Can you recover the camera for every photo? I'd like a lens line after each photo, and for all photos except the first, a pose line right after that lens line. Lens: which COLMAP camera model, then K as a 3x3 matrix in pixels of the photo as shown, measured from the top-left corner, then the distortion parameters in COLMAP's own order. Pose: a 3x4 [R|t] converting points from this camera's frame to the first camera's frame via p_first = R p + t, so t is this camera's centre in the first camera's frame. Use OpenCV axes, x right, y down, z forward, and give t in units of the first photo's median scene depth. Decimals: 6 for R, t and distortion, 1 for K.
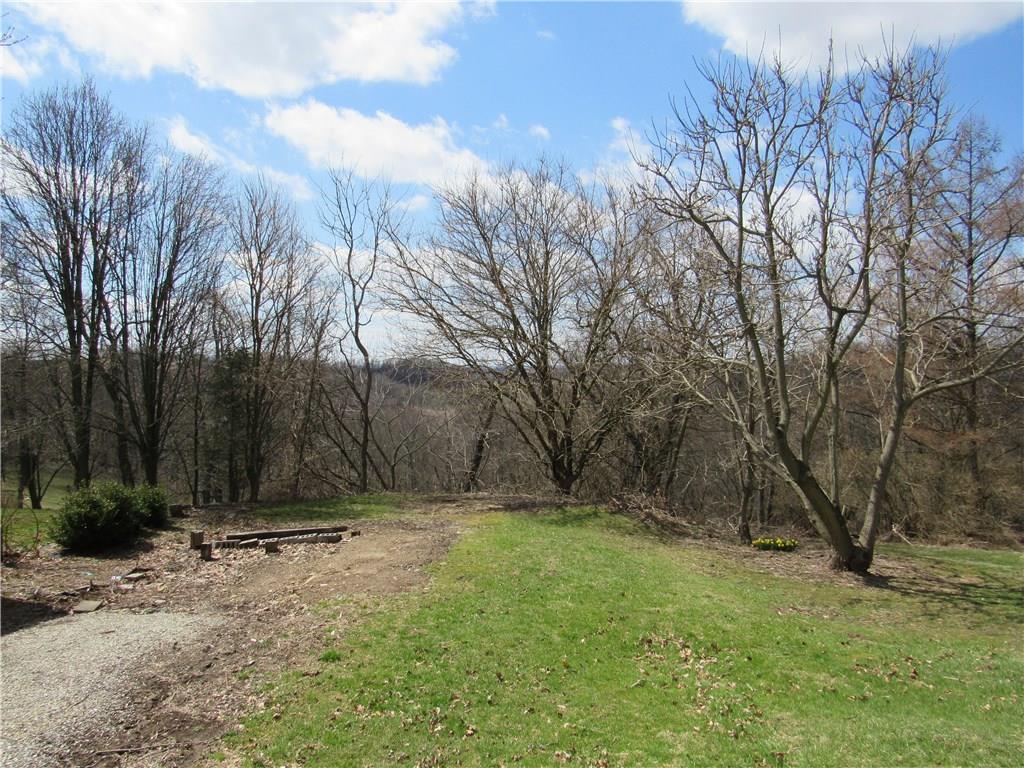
lens RADIAL K [[720.8, 0, 511.9], [0, 720.8, 383.6], [0, 0, 1]] dist [-0.026527, -0.002630]
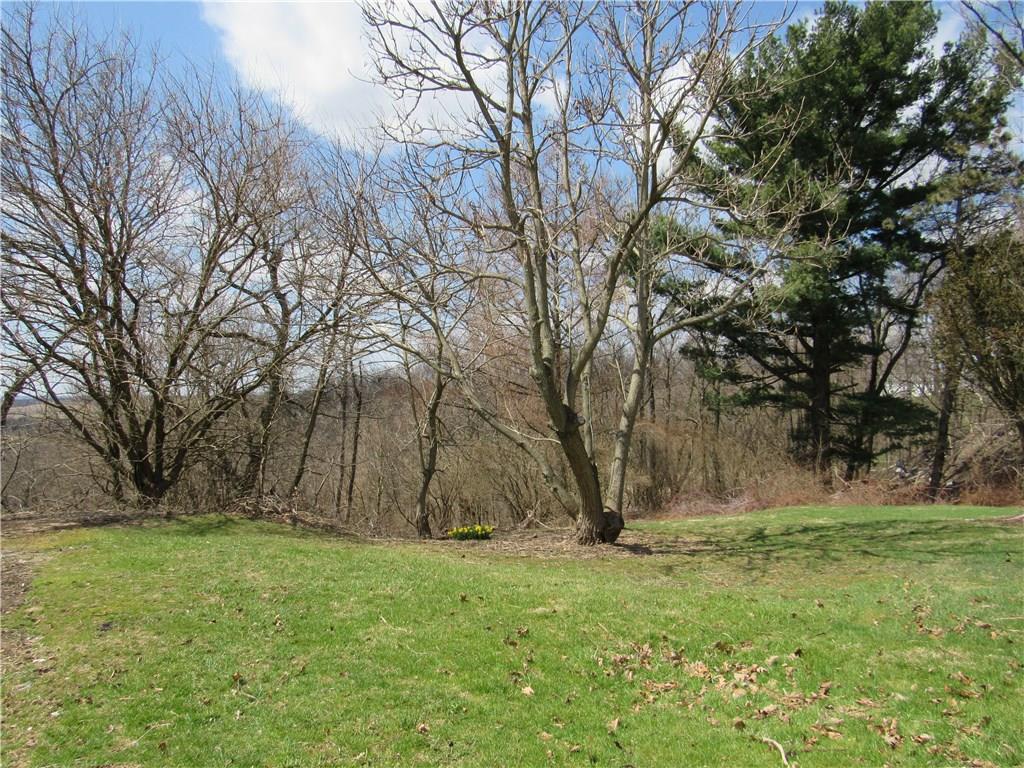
lens RADIAL K [[720.8, 0, 512.4], [0, 720.8, 384.4], [0, 0, 1]] dist [-0.026527, -0.002630]
pose [[0.805485, 0.014467, 0.592440, -0.106646], [0.010297, 0.999209, -0.038400, 0.108534], [-0.592527, 0.037030, 0.804699, 0.380005]]
